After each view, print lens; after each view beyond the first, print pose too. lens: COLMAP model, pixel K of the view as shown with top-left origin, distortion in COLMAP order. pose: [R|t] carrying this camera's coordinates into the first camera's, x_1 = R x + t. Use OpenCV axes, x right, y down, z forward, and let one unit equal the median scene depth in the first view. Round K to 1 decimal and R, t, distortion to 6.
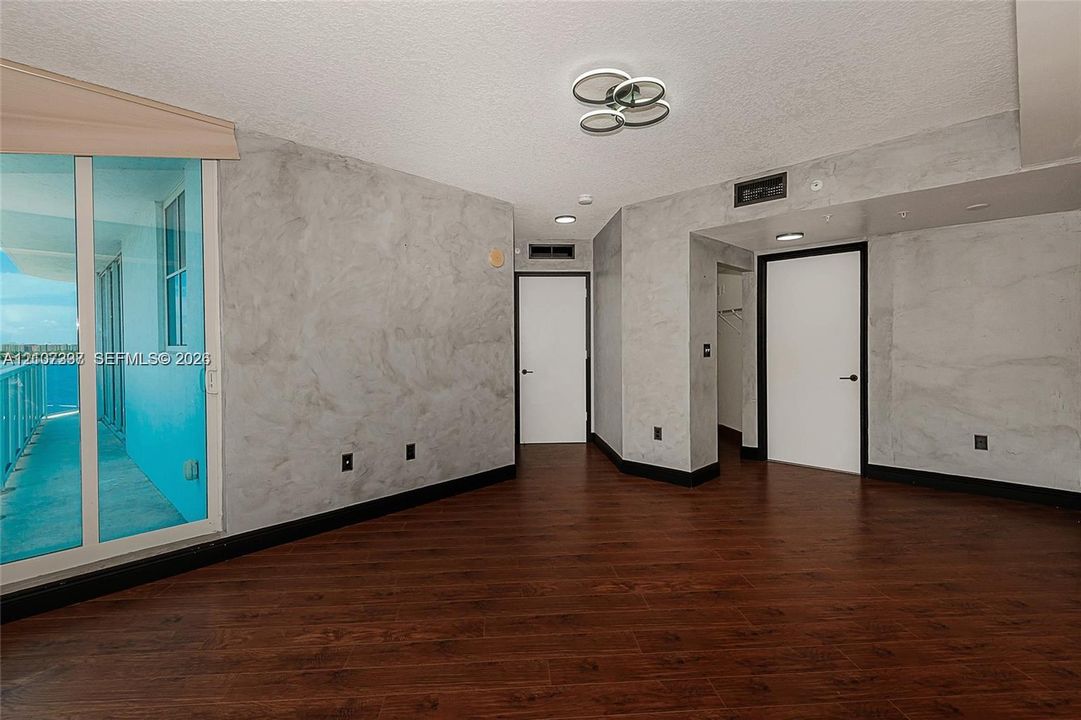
lens RADIAL K [[493.9, 0, 489.2], [0, 493.9, 350.3], [0, 0, 1]] dist [0.001130, -0.000339]
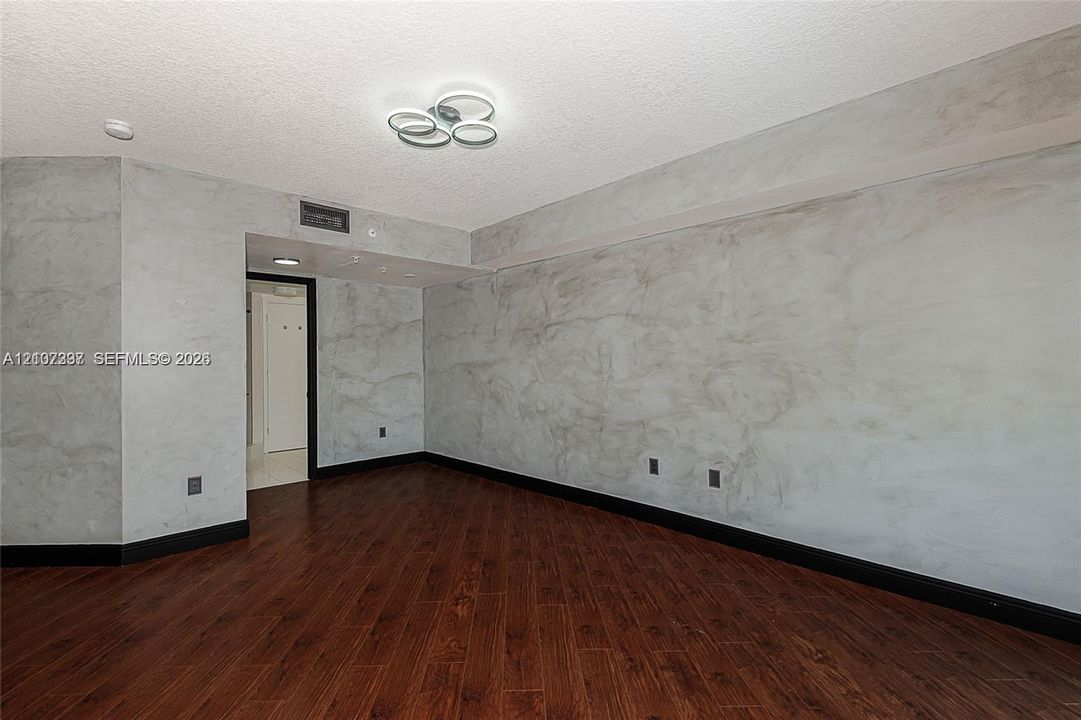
lens RADIAL K [[509.5, 0, 540.5], [0, 509.5, 360.0], [0, 0, 1]] dist [0.016740, -0.000059]
pose [[-0.047980, 0.011564, 0.998781, -0.528692], [0.020447, 0.999735, -0.010593, -0.002828], [-0.998639, 0.019914, -0.048204, 0.583924]]
